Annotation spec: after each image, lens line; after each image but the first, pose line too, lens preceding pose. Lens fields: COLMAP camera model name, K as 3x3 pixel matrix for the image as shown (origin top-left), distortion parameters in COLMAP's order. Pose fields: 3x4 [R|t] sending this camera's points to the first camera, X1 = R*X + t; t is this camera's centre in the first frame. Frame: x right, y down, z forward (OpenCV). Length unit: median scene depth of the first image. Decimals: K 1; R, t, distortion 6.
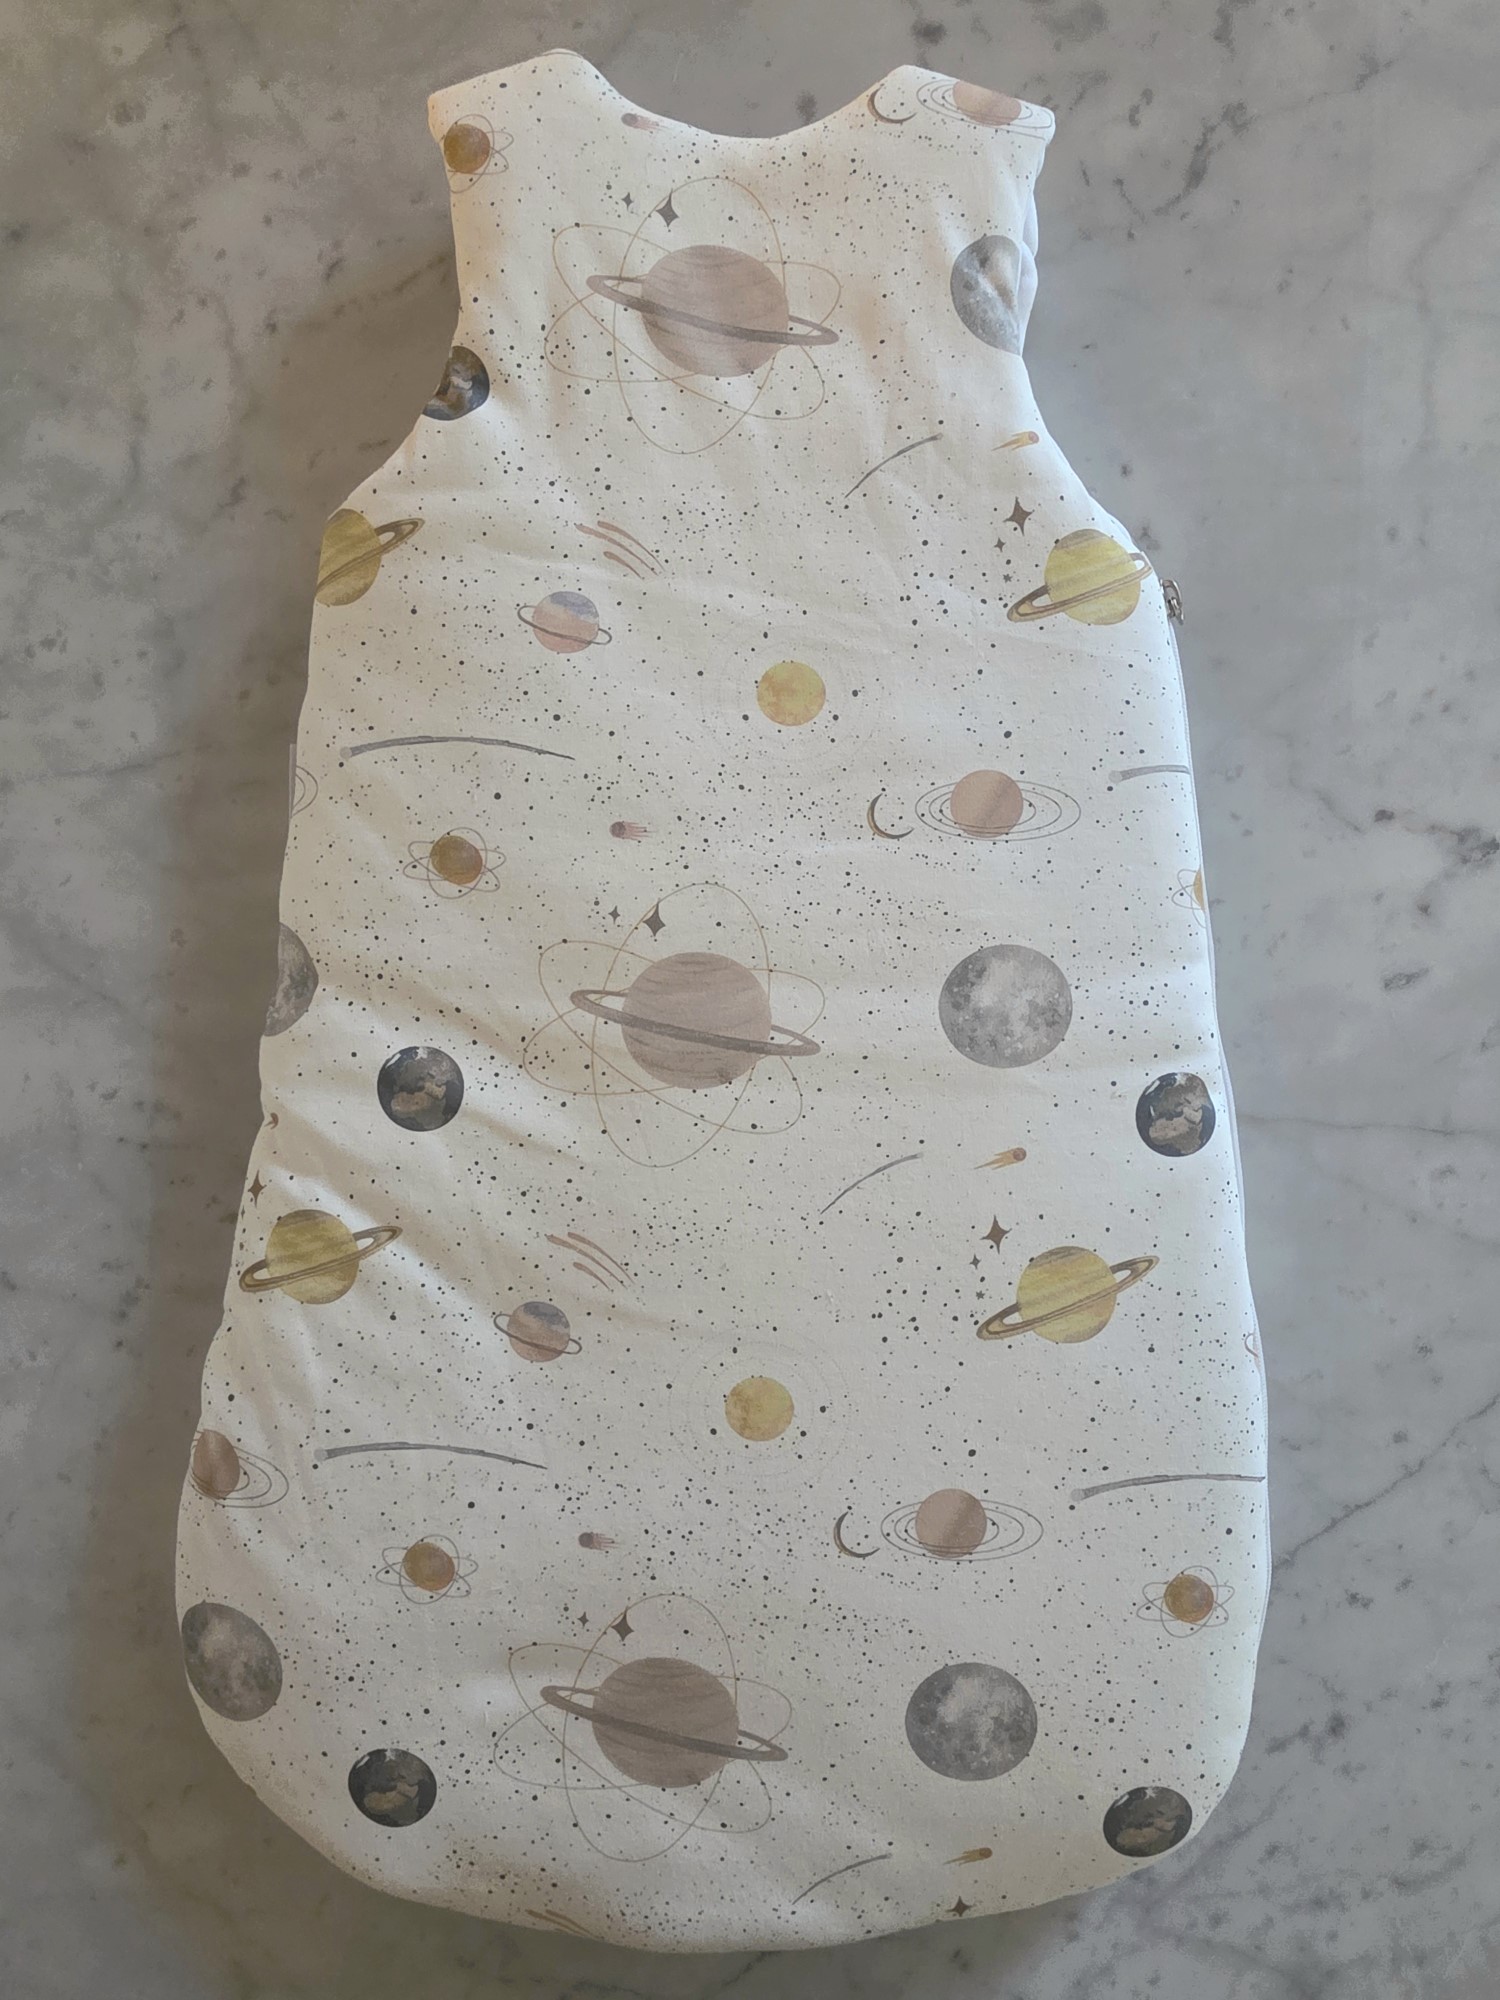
lens RADIAL K [[1218.6, 0, 743.8], [0, 1218.6, 992.3], [0, 0, 1]] dist [0.008060, -0.002554]
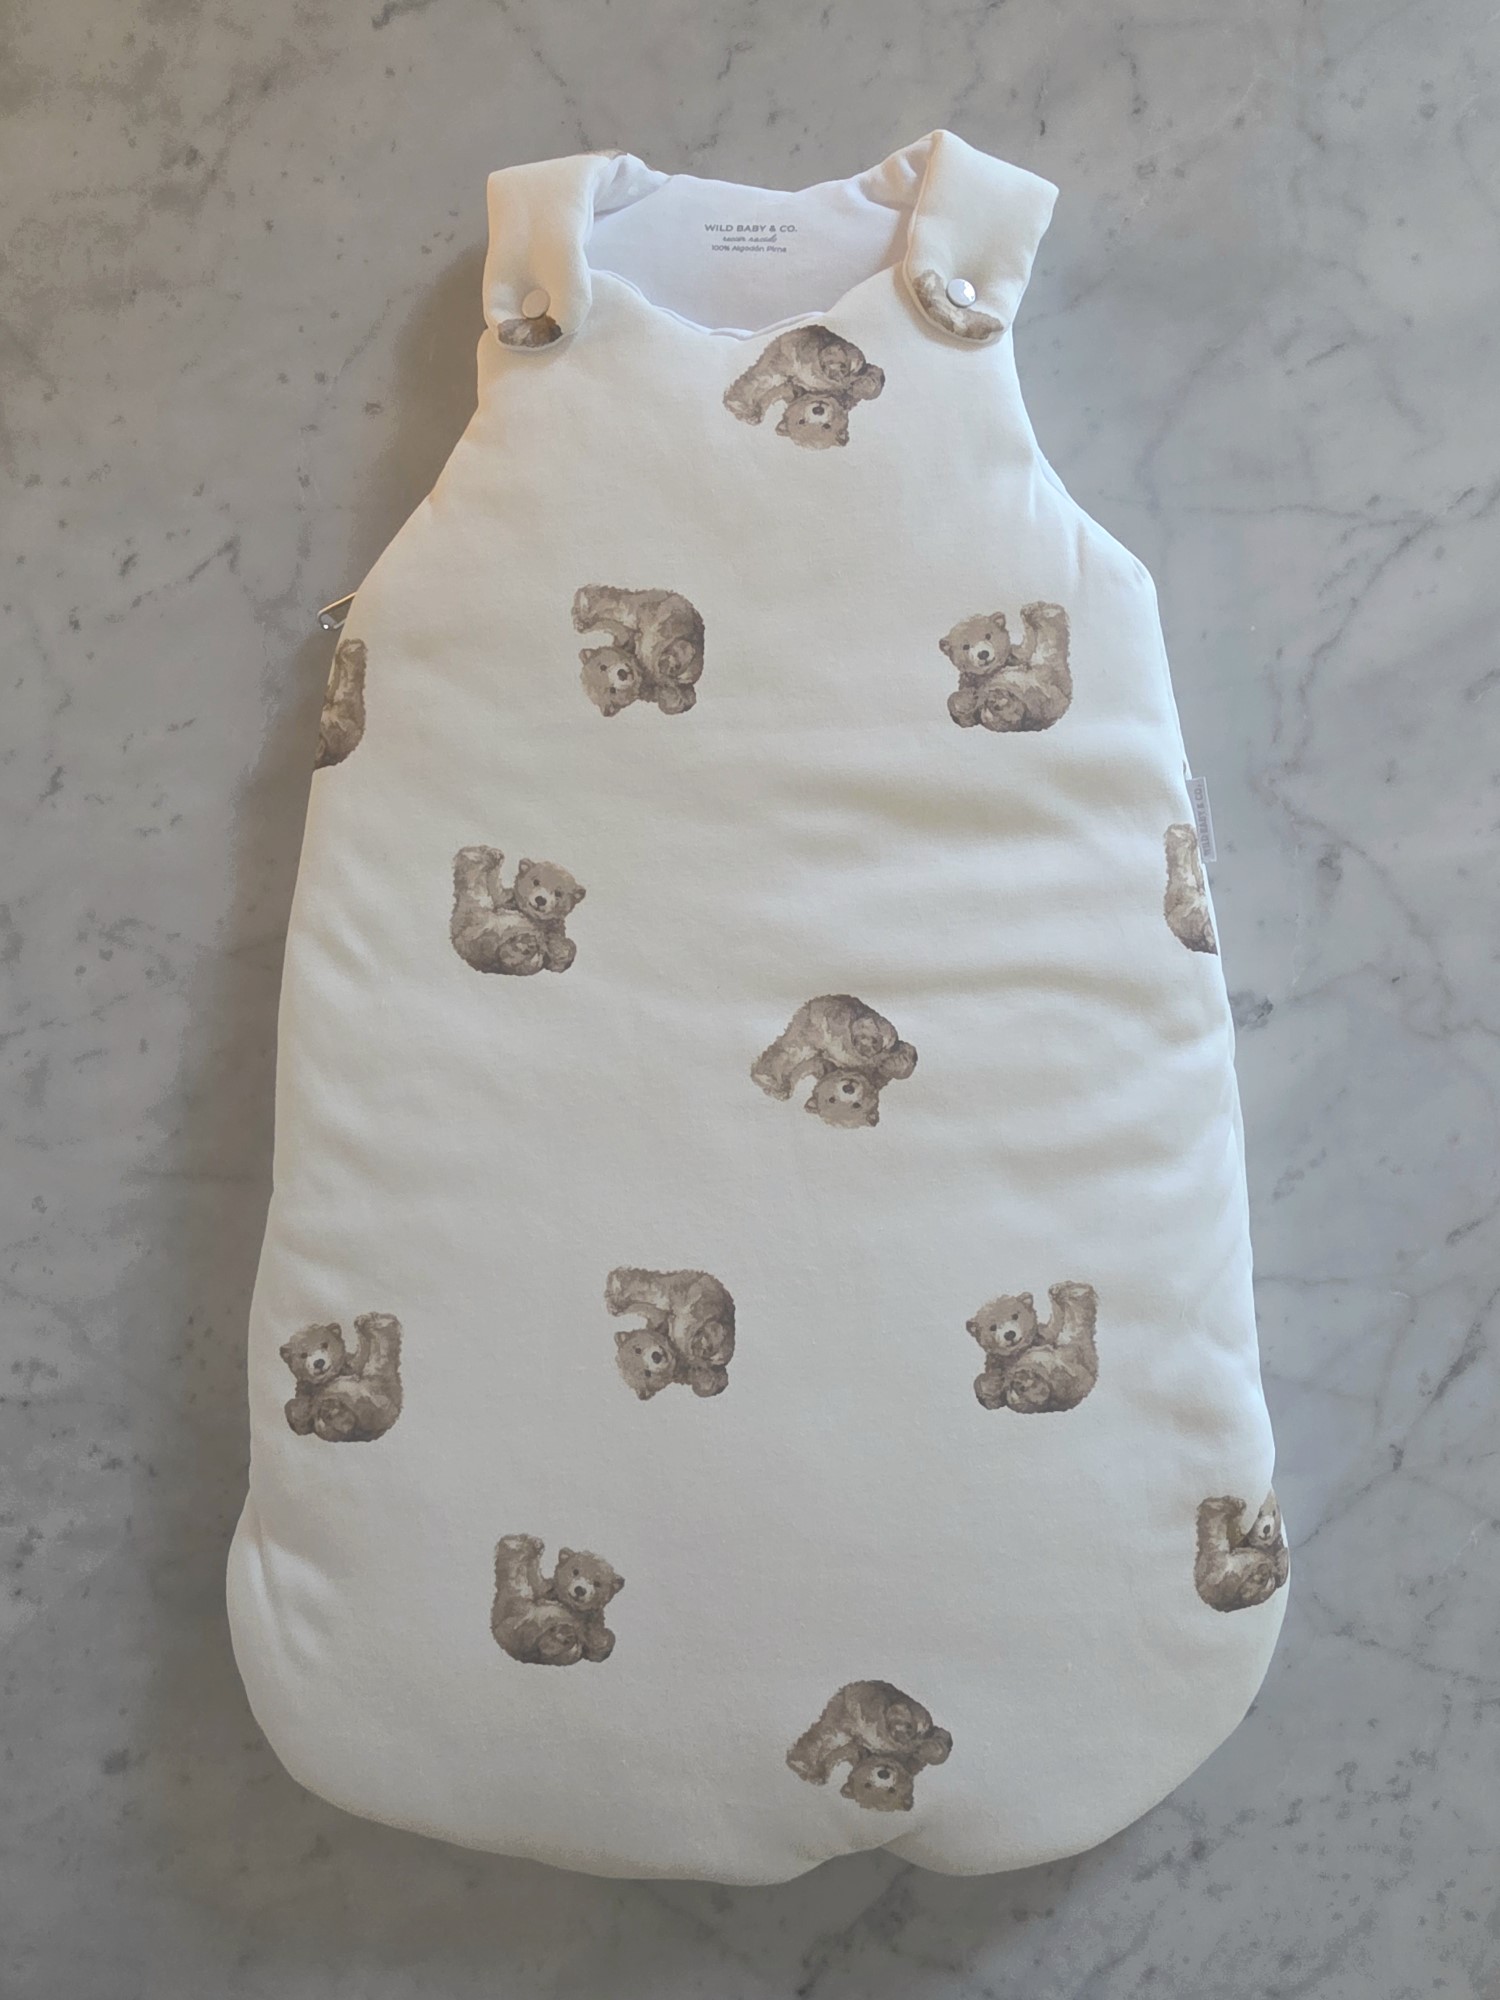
lens RADIAL K [[1218.6, 0, 751.2], [0, 1218.6, 989.7], [0, 0, 1]] dist [0.008060, -0.002554]
pose [[0.995733, -0.092221, -0.003465, 0.173083], [0.092213, 0.995736, -0.002506, -0.171887], [0.003682, 0.002176, 0.999991, -0.057039]]
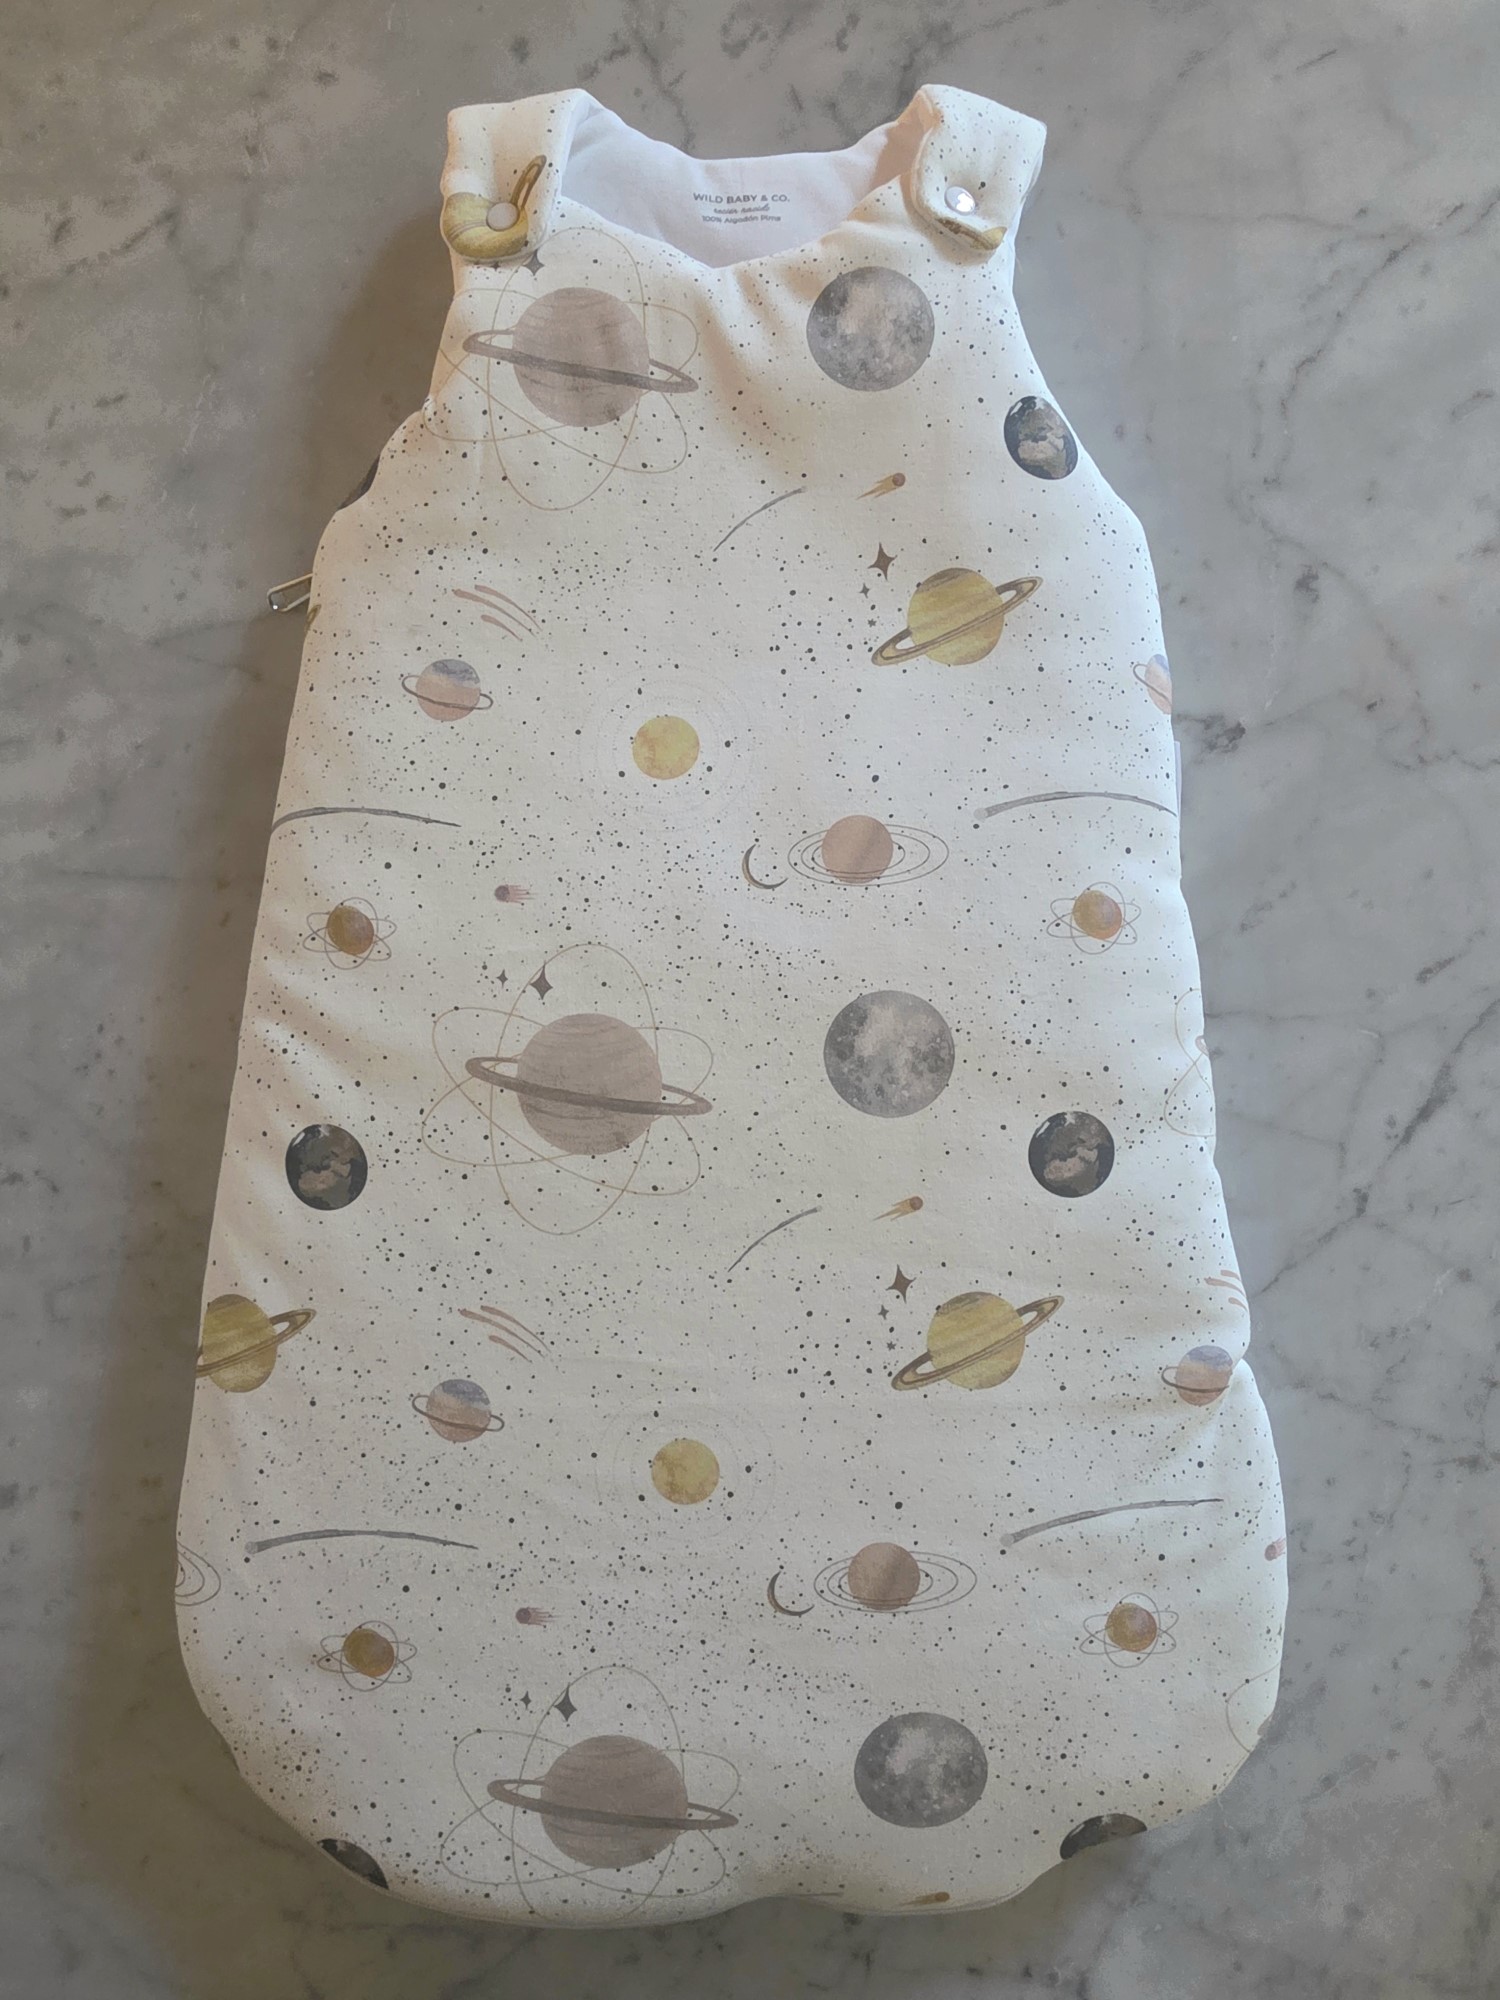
lens RADIAL K [[1218.6, 0, 745.6], [0, 1218.6, 989.0], [0, 0, 1]] dist [0.008060, -0.002554]
pose [[0.997924, -0.062607, 0.015095, 0.173489], [0.062817, 0.997929, -0.013859, 0.082222], [-0.014196, 0.014778, 0.999790, -0.007557]]
